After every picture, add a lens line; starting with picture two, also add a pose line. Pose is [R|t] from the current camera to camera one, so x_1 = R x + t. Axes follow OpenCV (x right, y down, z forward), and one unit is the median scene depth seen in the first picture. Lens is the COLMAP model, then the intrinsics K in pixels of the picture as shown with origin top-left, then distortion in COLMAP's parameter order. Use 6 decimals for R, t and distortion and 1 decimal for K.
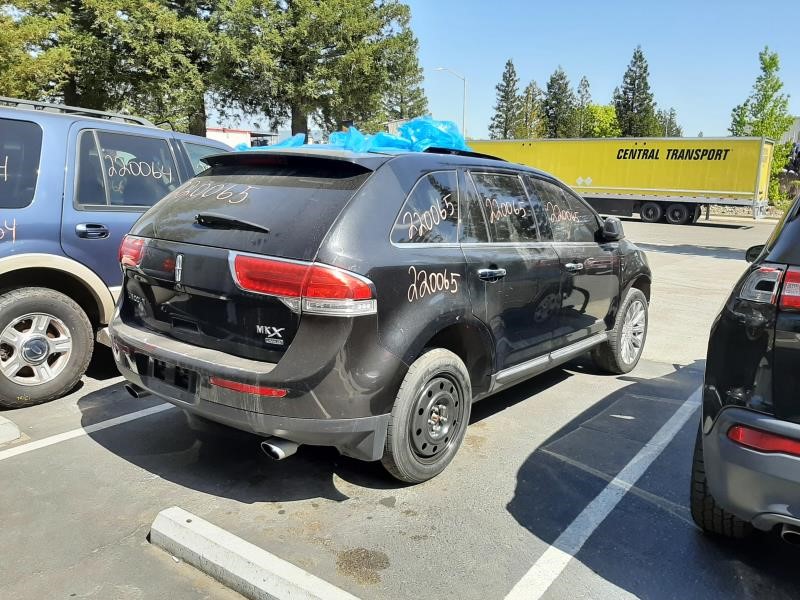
lens RADIAL K [[615.8, 0, 406.0], [0, 615.8, 299.1], [0, 0, 1]] dist [0.058394, -0.104908]
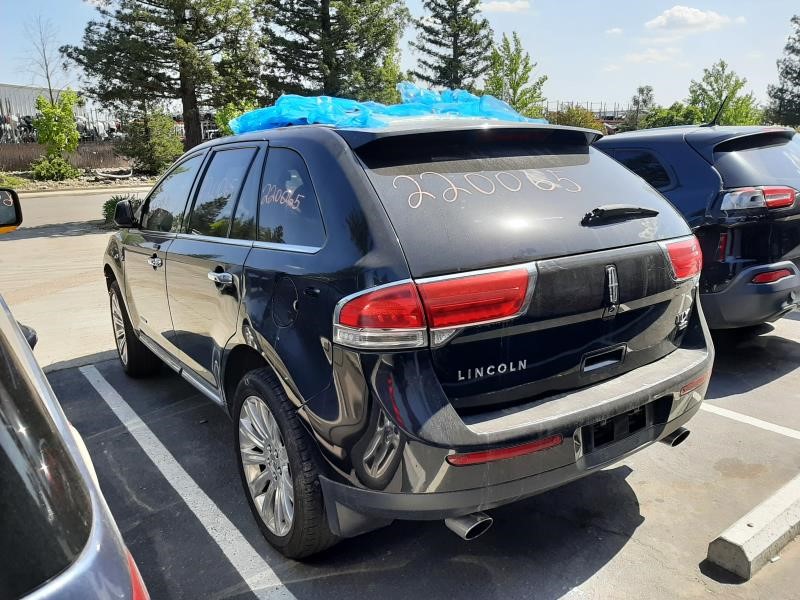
lens RADIAL K [[615.8, 0, 406.0], [0, 615.8, 299.1], [0, 0, 1]] dist [0.058394, -0.104908]
pose [[0.322822, -0.254442, 0.911617, -0.780698], [0.213614, 0.957921, 0.191721, -0.158336], [-0.922038, 0.132842, 0.363591, 0.671519]]
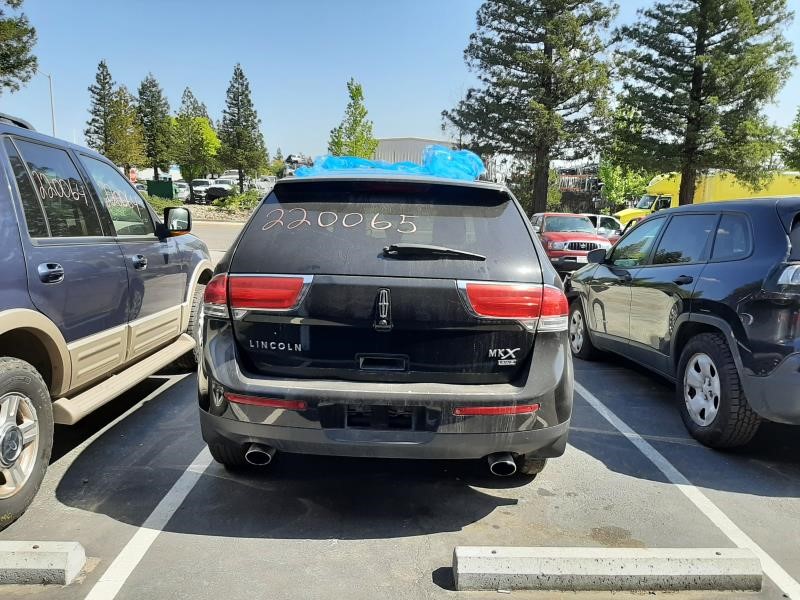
lens RADIAL K [[615.8, 0, 406.0], [0, 615.8, 299.1], [0, 0, 1]] dist [0.058394, -0.104908]
pose [[0.809379, -0.095138, 0.579529, -0.611723], [0.105198, 0.994318, 0.016312, -0.047508], [-0.577788, 0.047763, 0.814788, 0.152407]]
